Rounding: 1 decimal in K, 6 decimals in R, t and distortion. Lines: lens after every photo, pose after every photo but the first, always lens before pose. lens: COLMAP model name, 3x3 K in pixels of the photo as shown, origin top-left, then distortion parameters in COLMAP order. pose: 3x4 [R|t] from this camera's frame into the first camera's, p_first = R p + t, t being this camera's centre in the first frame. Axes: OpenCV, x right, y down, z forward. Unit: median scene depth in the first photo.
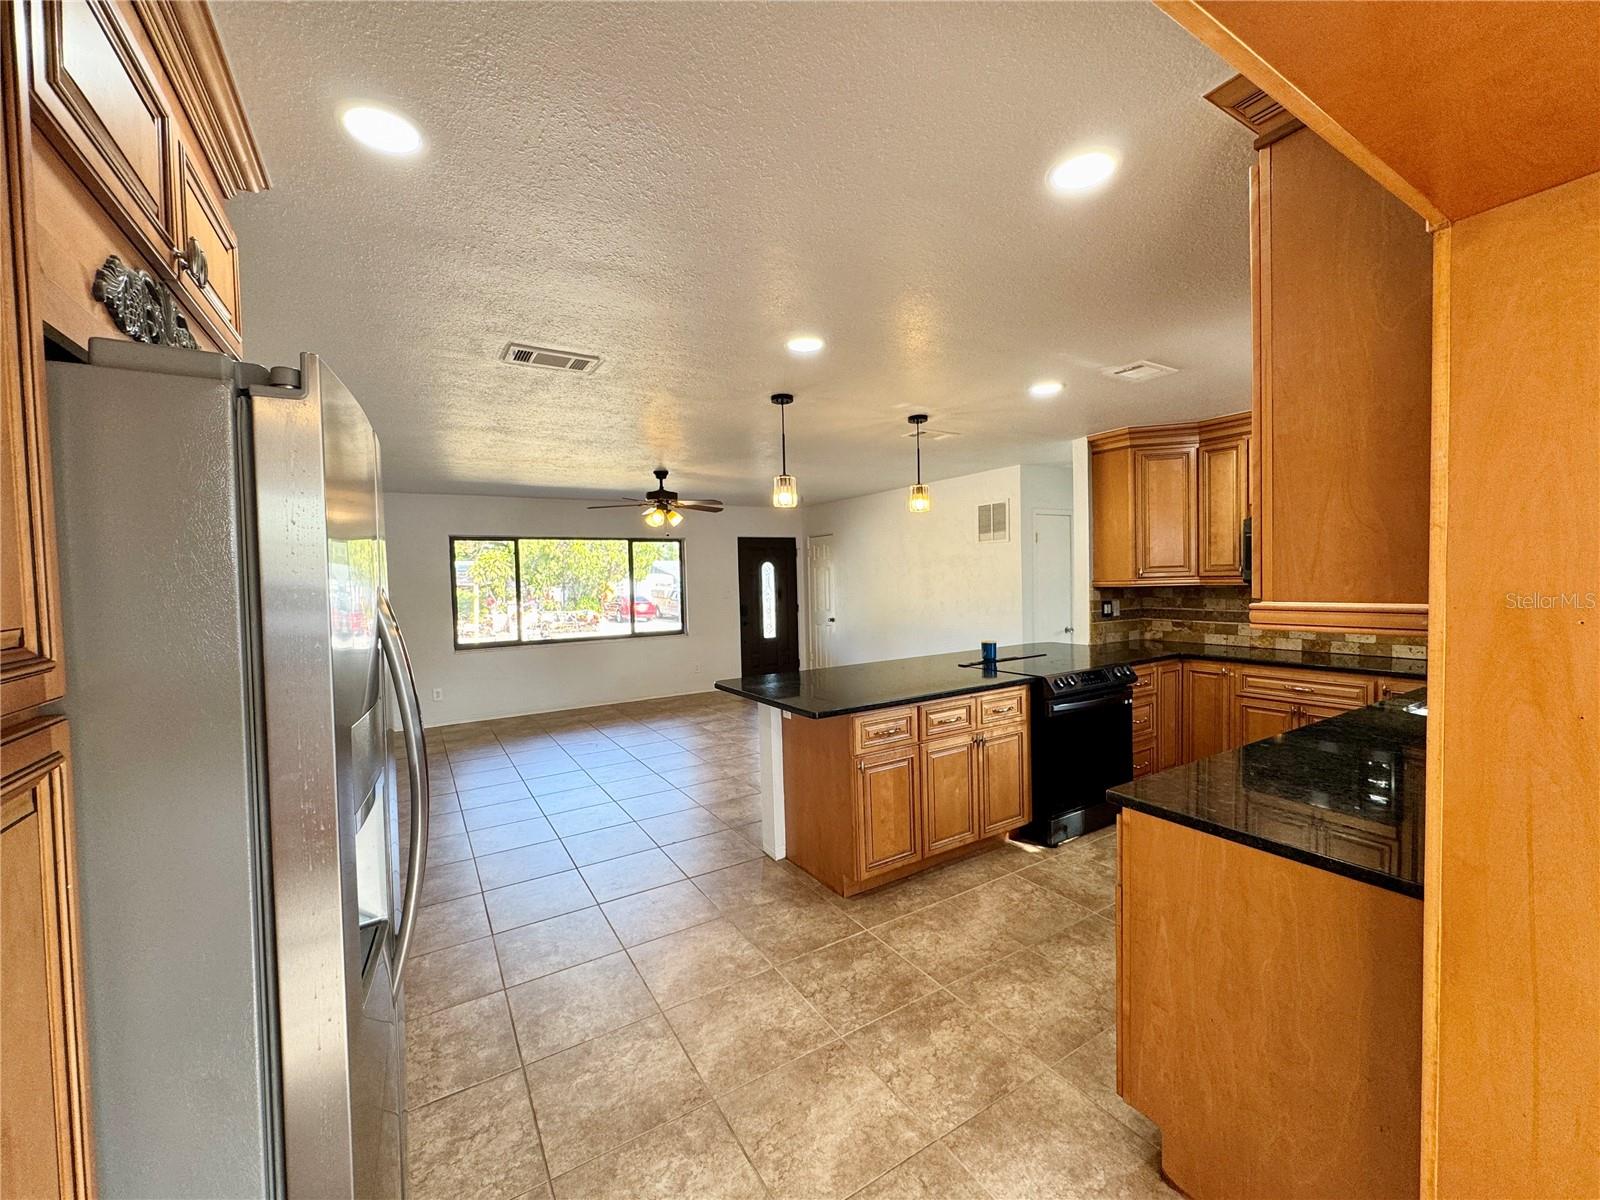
lens RADIAL K [[638.4, 0, 800.6], [0, 638.4, 598.8], [0, 0, 1]] dist [-0.002723, 0.000529]
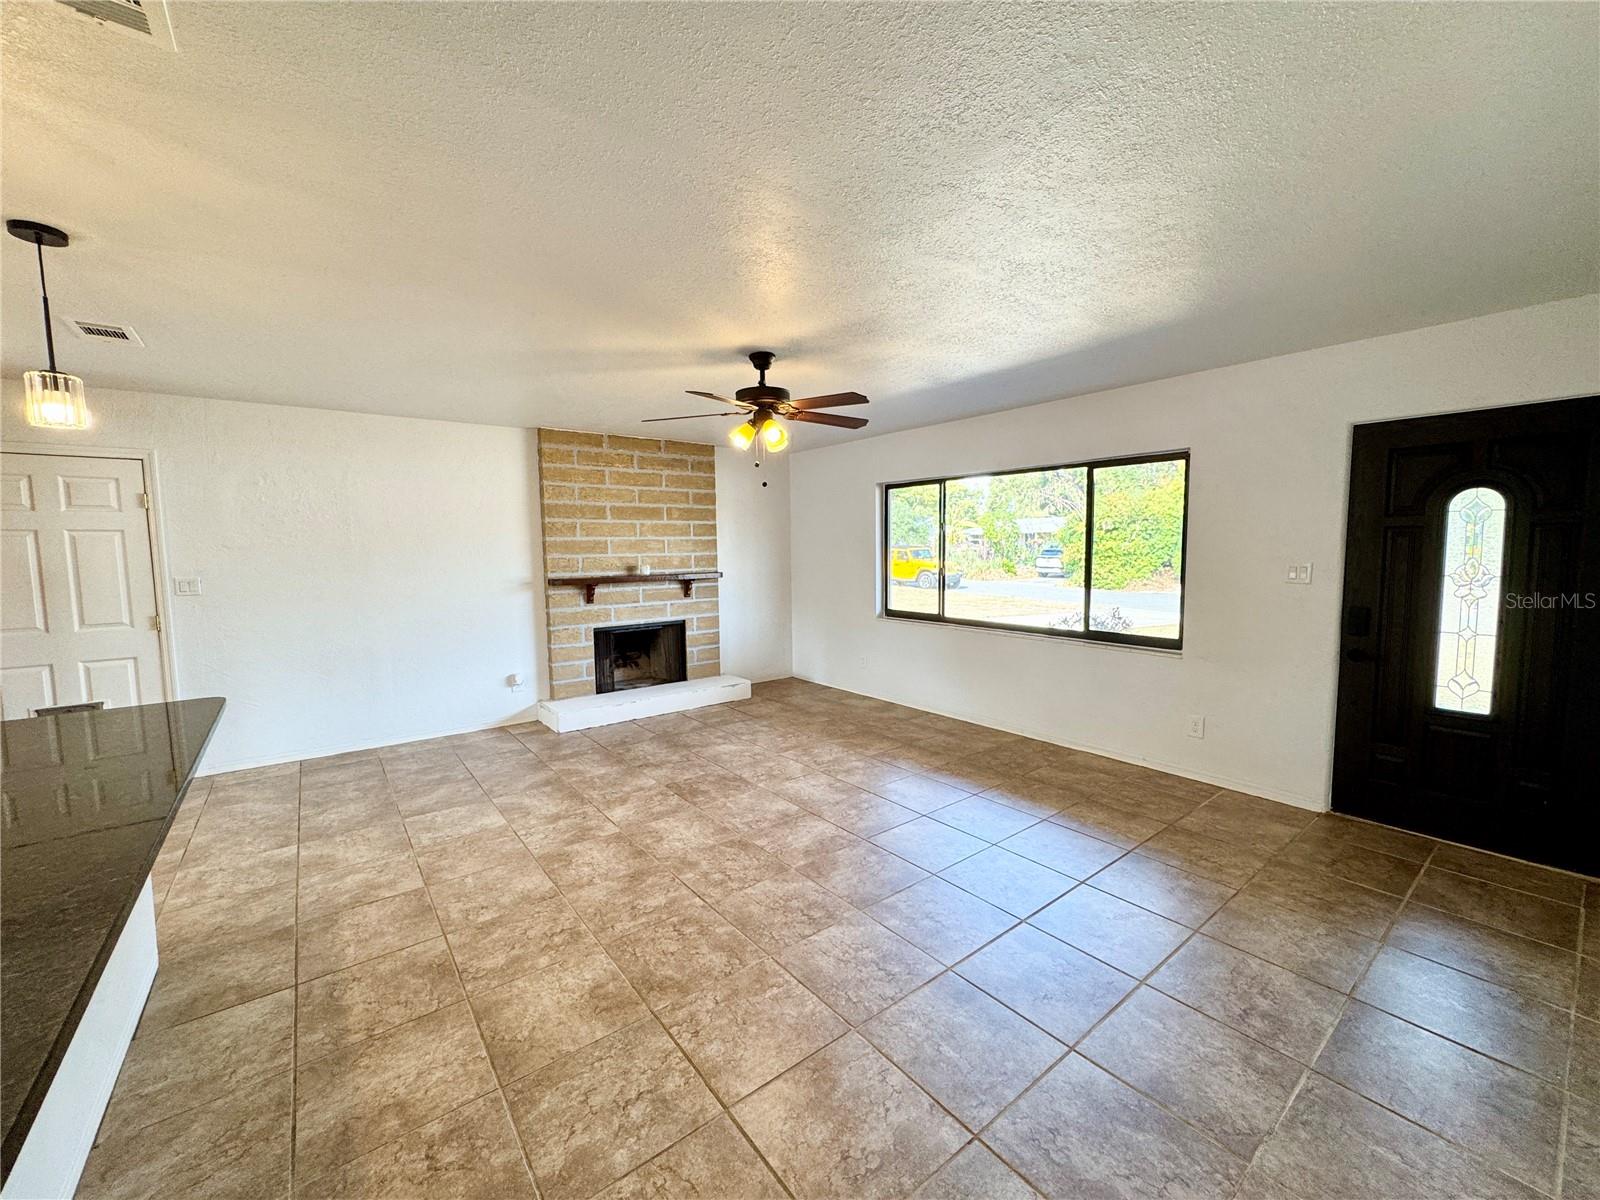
lens RADIAL K [[638.4, 0, 800.6], [0, 638.4, 598.8], [0, 0, 1]] dist [-0.002723, 0.000529]
pose [[0.106534, 0.109153, -0.988300, 0.467072], [-0.024502, 0.993942, 0.107135, -0.051084], [0.994007, 0.012802, 0.108563, 1.188278]]
